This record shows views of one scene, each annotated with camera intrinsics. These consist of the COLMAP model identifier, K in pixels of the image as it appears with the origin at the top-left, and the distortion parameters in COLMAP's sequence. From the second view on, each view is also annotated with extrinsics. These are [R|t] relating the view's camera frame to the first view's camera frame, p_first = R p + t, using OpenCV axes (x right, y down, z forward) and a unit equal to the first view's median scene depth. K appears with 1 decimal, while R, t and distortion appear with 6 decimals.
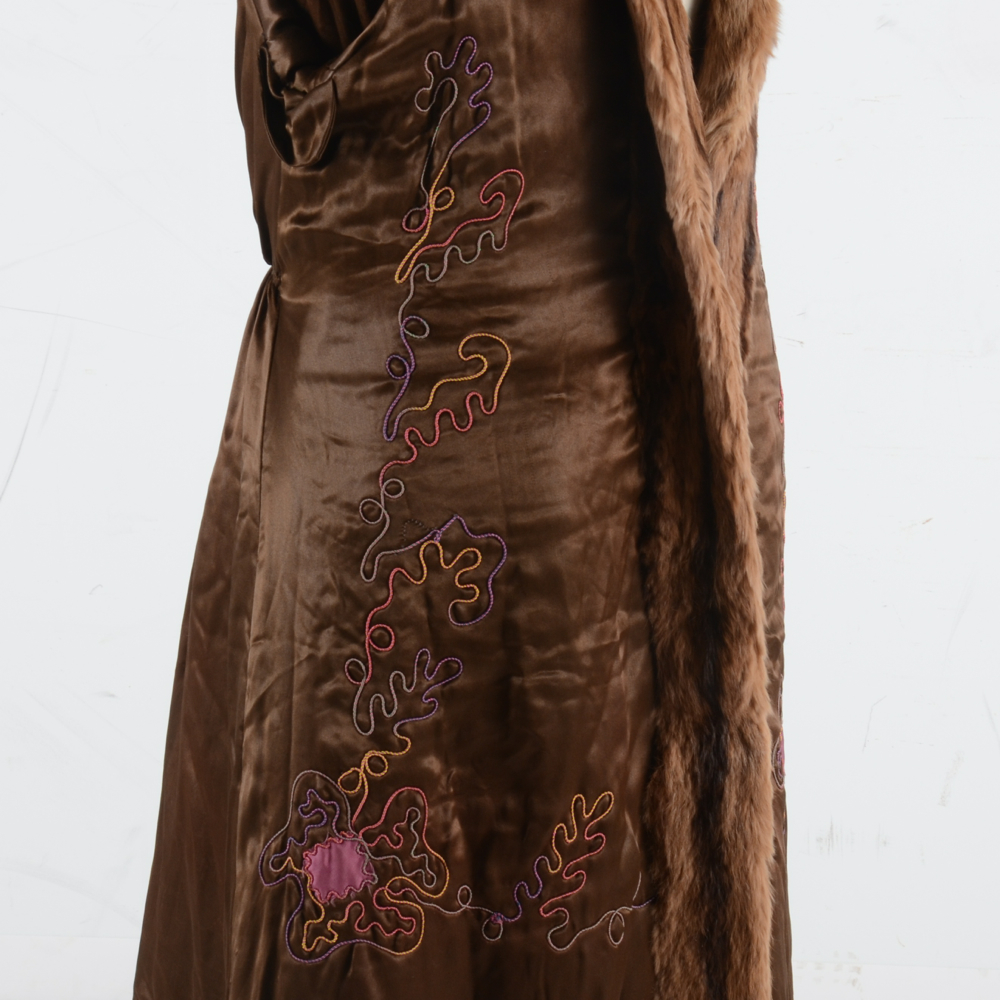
lens RADIAL K [[3047.5, 0, 498.4], [0, 3047.5, 500.6], [0, 0, 1]] dist [0.168679, 0.000000]
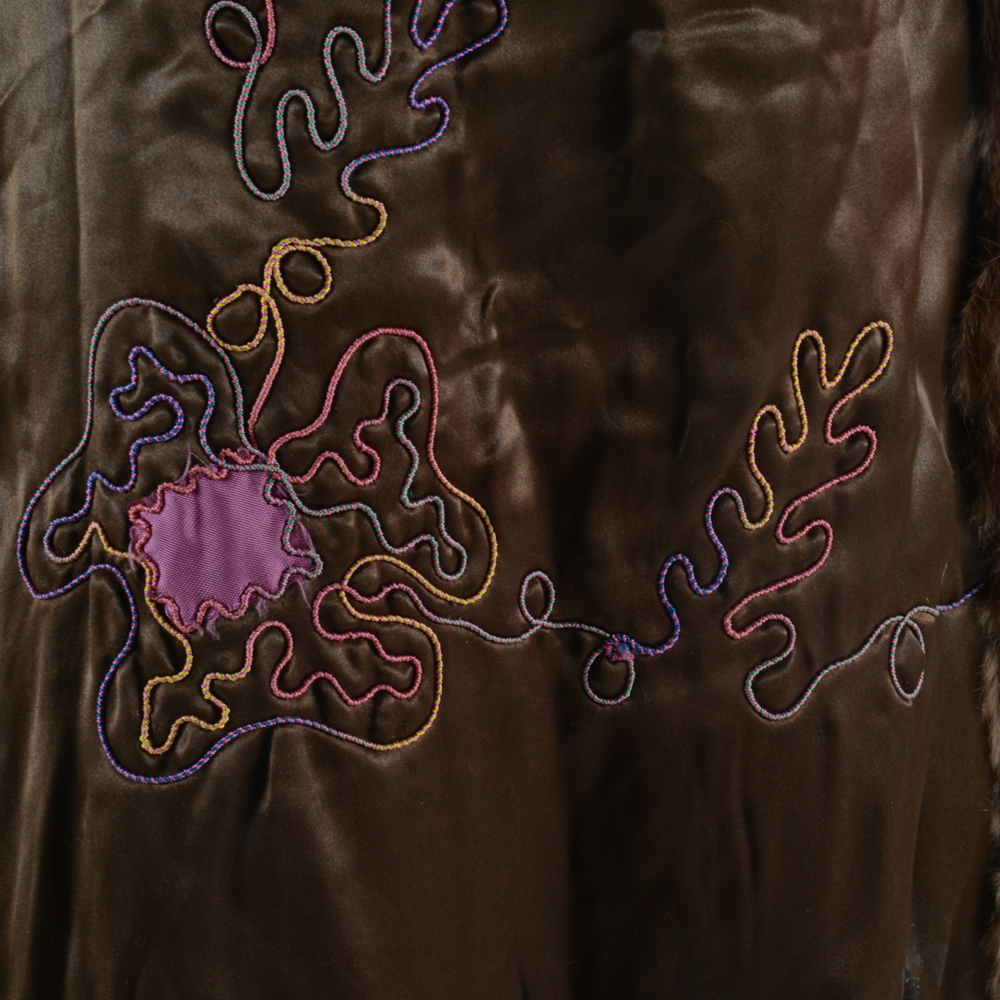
lens RADIAL K [[5129.3, 0, 501.6], [0, 5129.3, 501.0], [0, 0, 1]] dist [0.795672, 0.000000]
pose [[0.998321, -0.055792, 0.015553, -0.025958], [0.054065, 0.993979, 0.095305, 0.053078], [-0.020776, -0.094304, 0.995327, 0.335820]]
